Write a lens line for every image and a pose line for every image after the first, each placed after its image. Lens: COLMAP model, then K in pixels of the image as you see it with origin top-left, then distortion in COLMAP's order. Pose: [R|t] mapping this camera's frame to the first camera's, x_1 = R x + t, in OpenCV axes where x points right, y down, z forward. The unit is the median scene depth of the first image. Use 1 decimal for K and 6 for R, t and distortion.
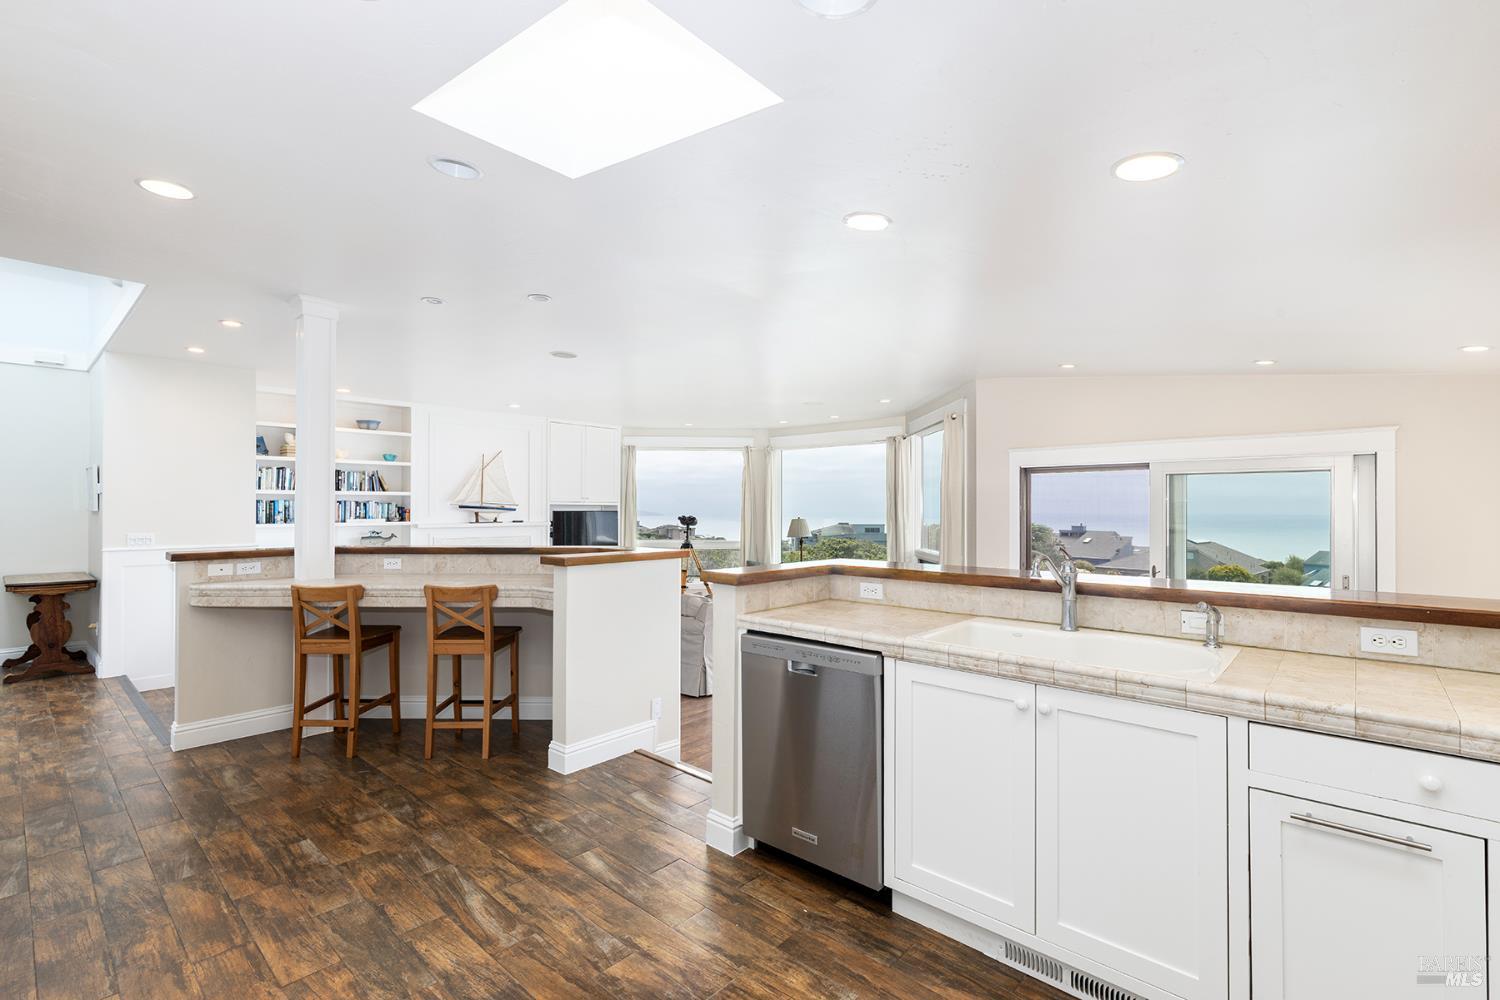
lens RADIAL K [[675.2, 0, 754.4], [0, 675.2, 505.2], [0, 0, 1]] dist [0.009001, -0.000254]
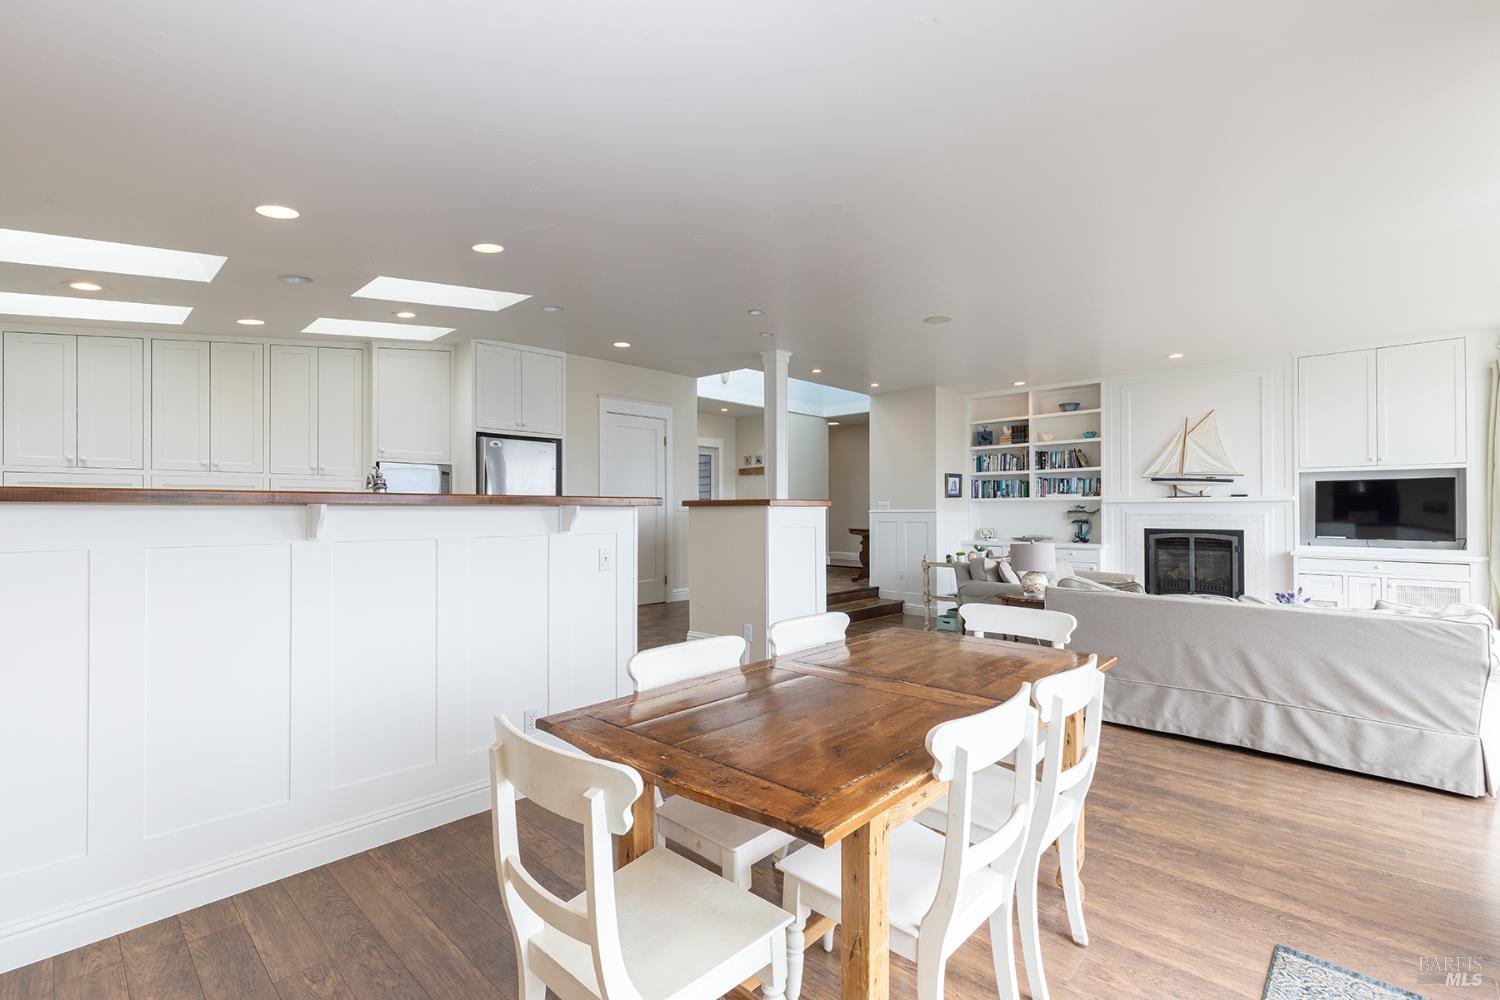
lens RADIAL K [[668.0, 0, 755.5], [0, 668.0, 505.1], [0, 0, 1]] dist [0.007202, -0.001616]
pose [[-0.026800, -0.008928, -0.999601, 0.997245], [0.006328, 0.999939, -0.009101, 0.087085], [0.999621, -0.006569, -0.026742, 1.032898]]
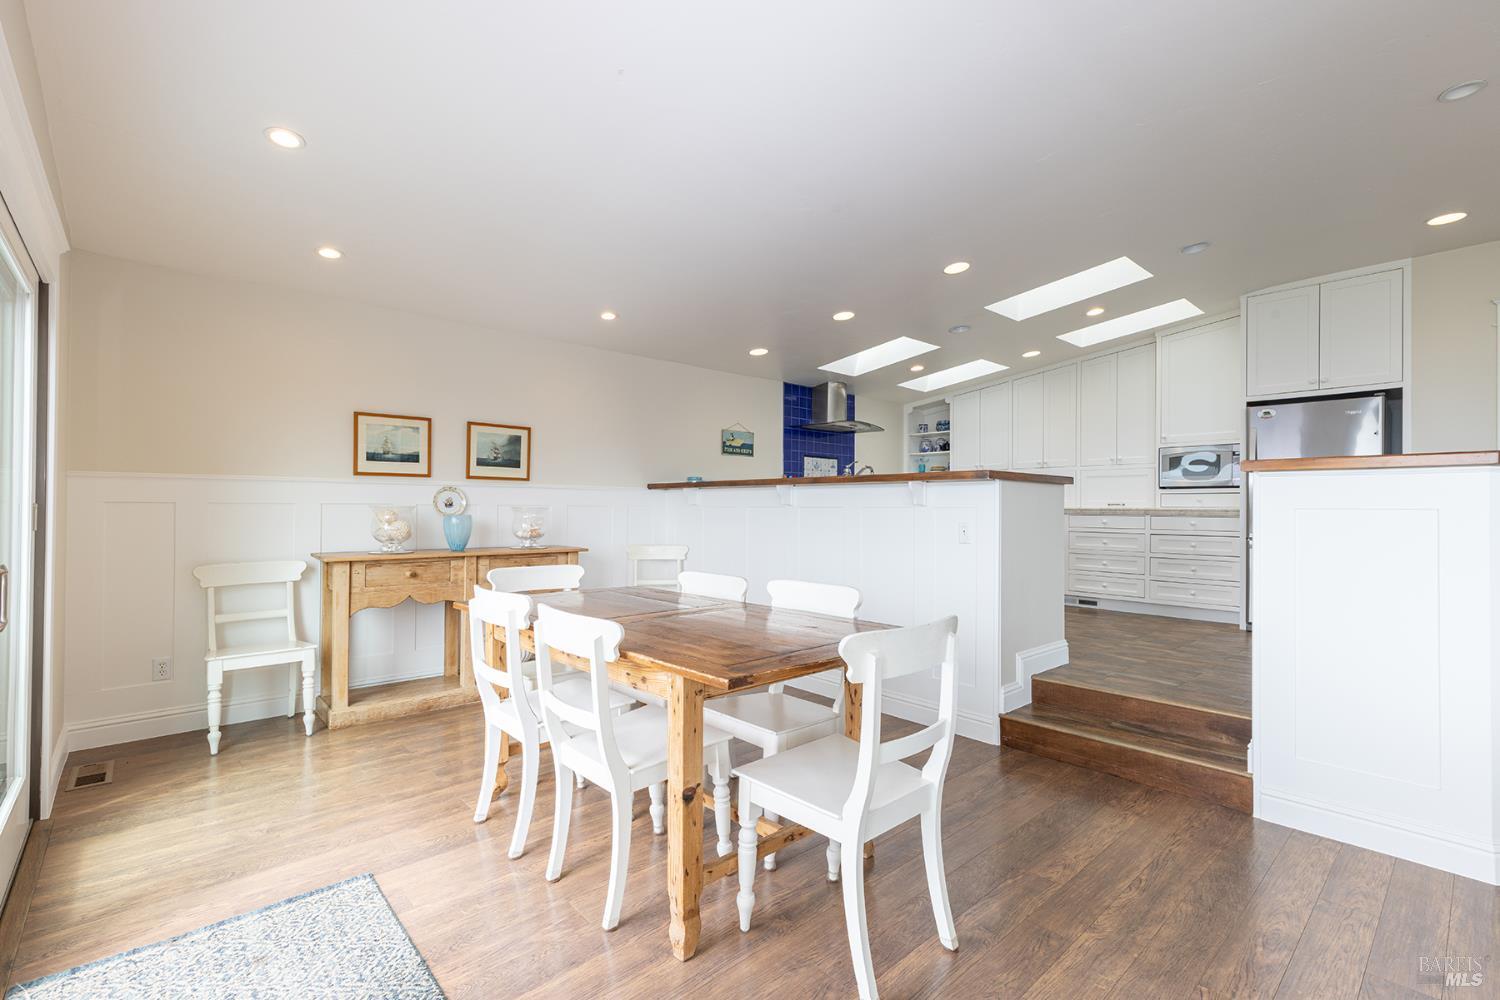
lens RADIAL K [[668.0, 0, 755.5], [0, 668.0, 505.1], [0, 0, 1]] dist [0.007202, -0.001616]
pose [[-0.994760, -0.007324, 0.101974, 0.315776], [-0.008425, 0.999911, -0.010370, 0.123360], [-0.101889, -0.011175, -0.994733, 1.741899]]
